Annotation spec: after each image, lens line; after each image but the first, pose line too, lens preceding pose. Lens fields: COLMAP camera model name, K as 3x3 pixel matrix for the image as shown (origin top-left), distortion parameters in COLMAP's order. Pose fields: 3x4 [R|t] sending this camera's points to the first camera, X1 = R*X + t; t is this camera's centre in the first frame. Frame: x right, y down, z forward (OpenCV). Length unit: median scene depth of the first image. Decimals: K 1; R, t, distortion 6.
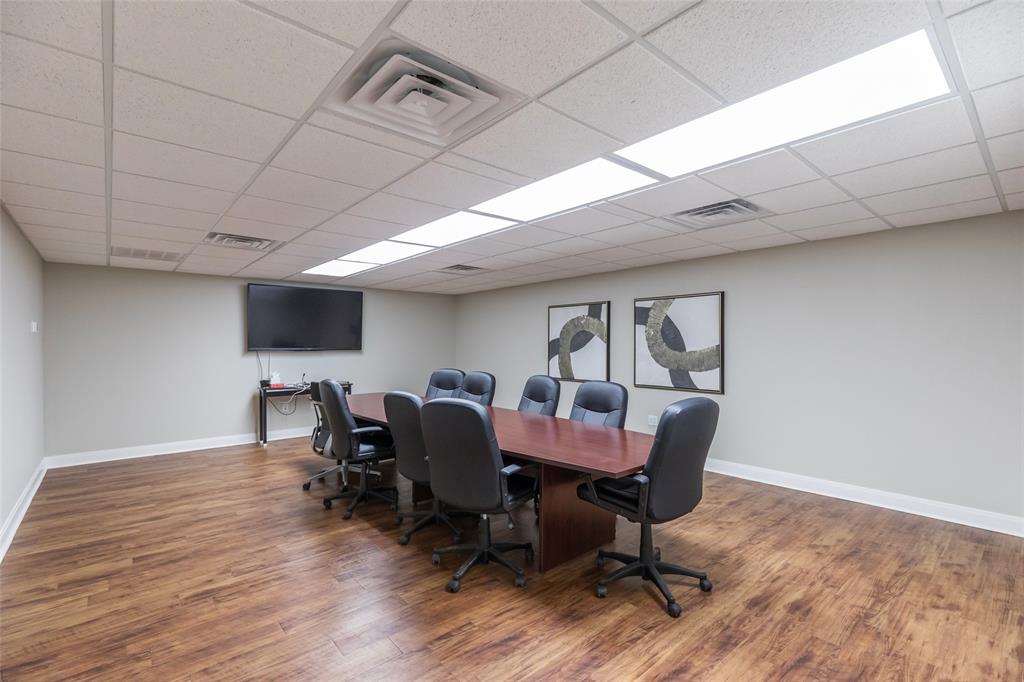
lens RADIAL K [[460.1, 0, 534.4], [0, 460.1, 368.6], [0, 0, 1]] dist [0.009233, -0.000467]
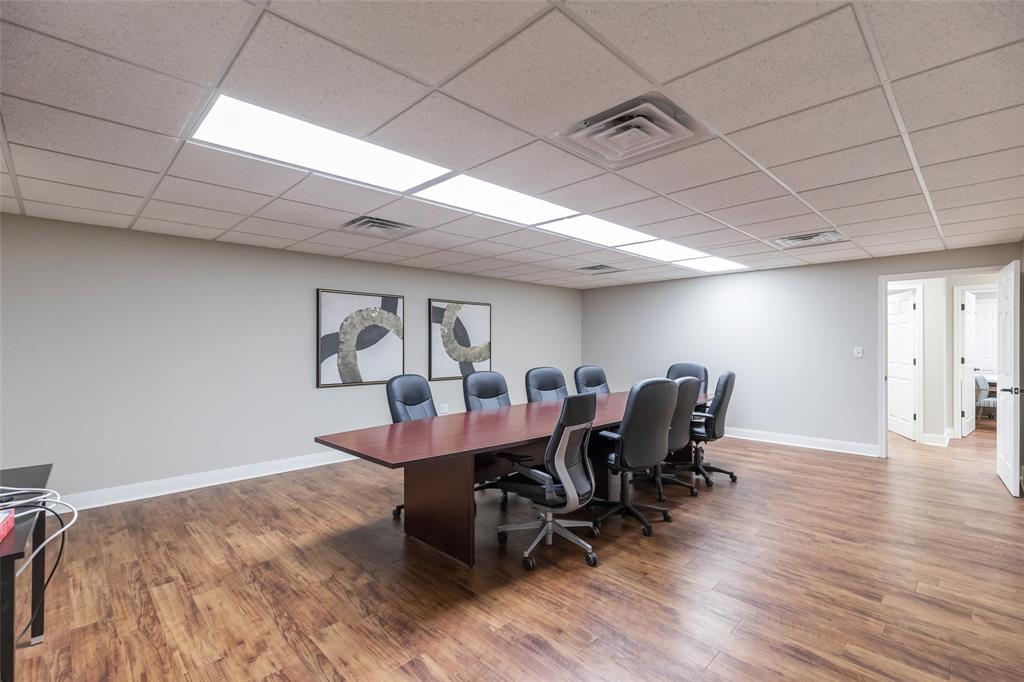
lens RADIAL K [[460.1, 0, 514.2], [0, 460.1, 341.7], [0, 0, 1]] dist [0.009233, -0.000467]
pose [[-0.039840, 0.012114, 0.999133, -0.904245], [0.057770, 0.998282, -0.009800, -0.031363], [-0.997535, 0.057330, -0.040472, 0.901036]]
